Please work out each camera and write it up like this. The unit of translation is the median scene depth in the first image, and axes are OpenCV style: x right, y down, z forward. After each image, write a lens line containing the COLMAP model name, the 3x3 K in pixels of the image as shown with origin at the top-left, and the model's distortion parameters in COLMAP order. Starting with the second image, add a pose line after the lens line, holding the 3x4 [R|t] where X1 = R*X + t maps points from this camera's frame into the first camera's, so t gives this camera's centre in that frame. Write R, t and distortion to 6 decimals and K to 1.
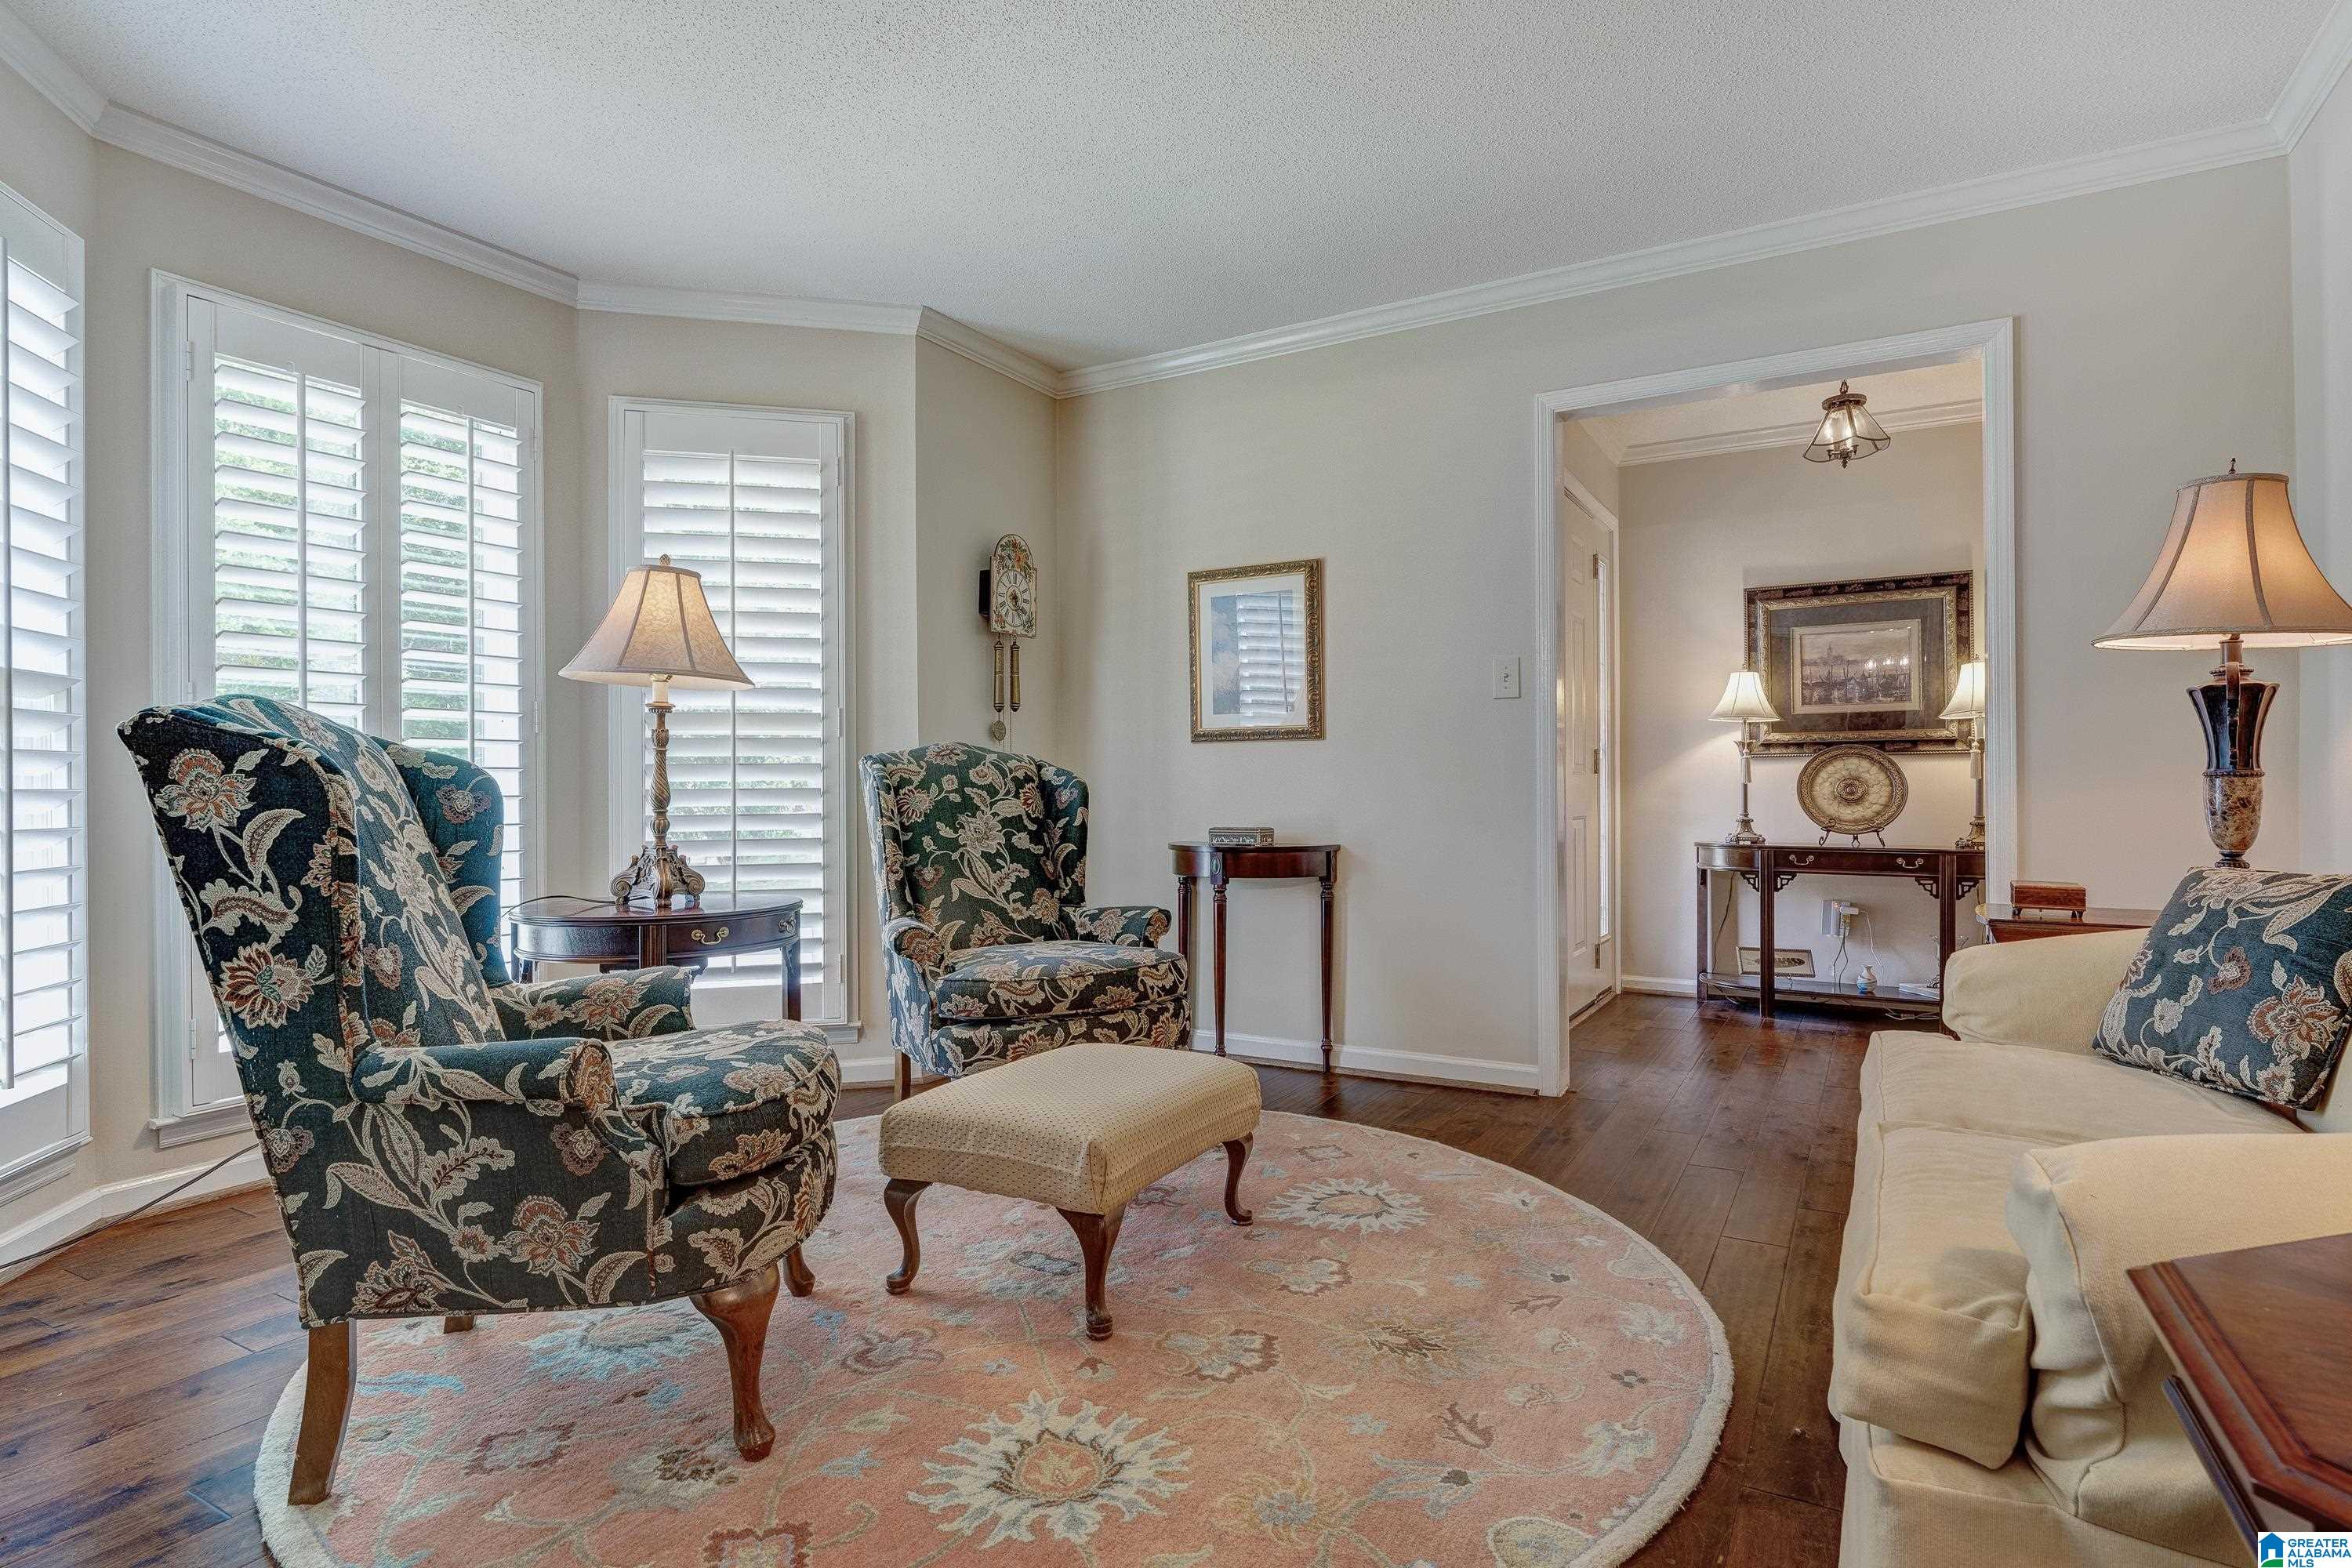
lens RADIAL K [[1213.9, 0, 1180.9], [0, 1213.9, 782.0], [0, 0, 1]] dist [-0.001395, -0.000491]
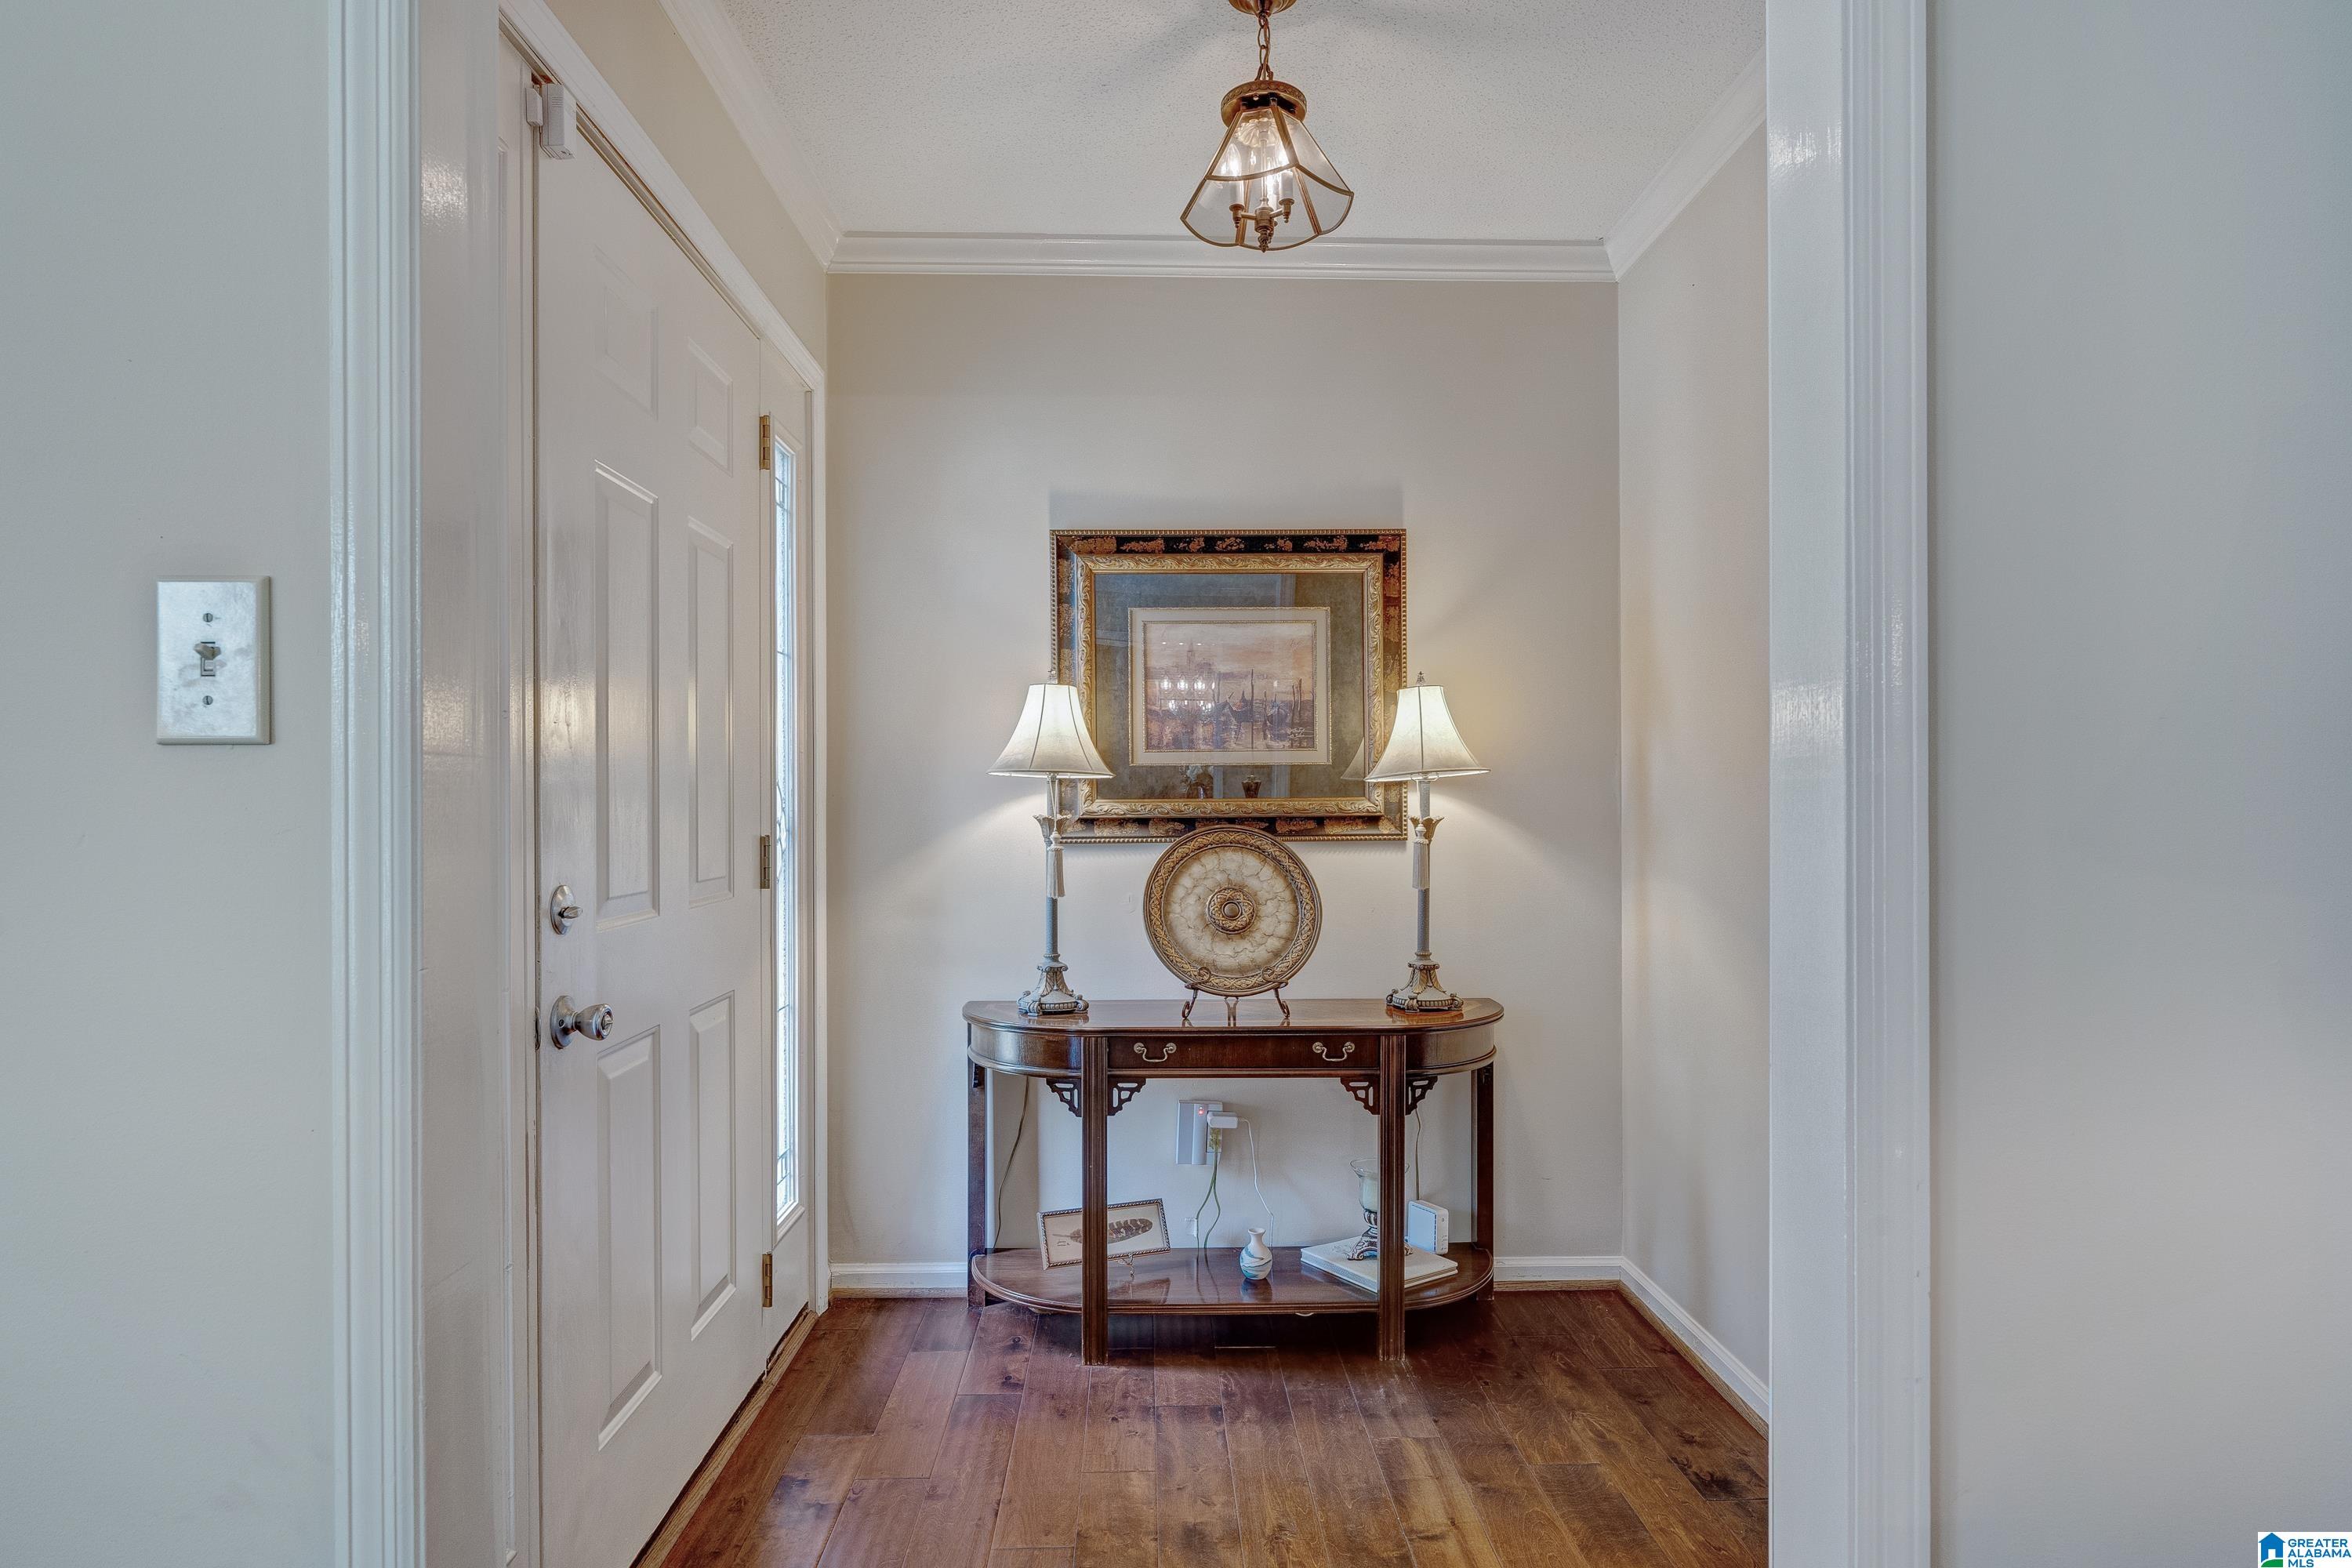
lens RADIAL K [[1254.6, 0, 1166.5], [0, 1254.6, 785.4], [0, 0, 1]] dist [-0.001609, -0.000105]
pose [[0.852864, 0.003597, 0.522120, 0.223820], [-0.002835, 0.999993, -0.002257, -0.046081], [-0.522125, 0.000445, 0.852869, 0.513366]]
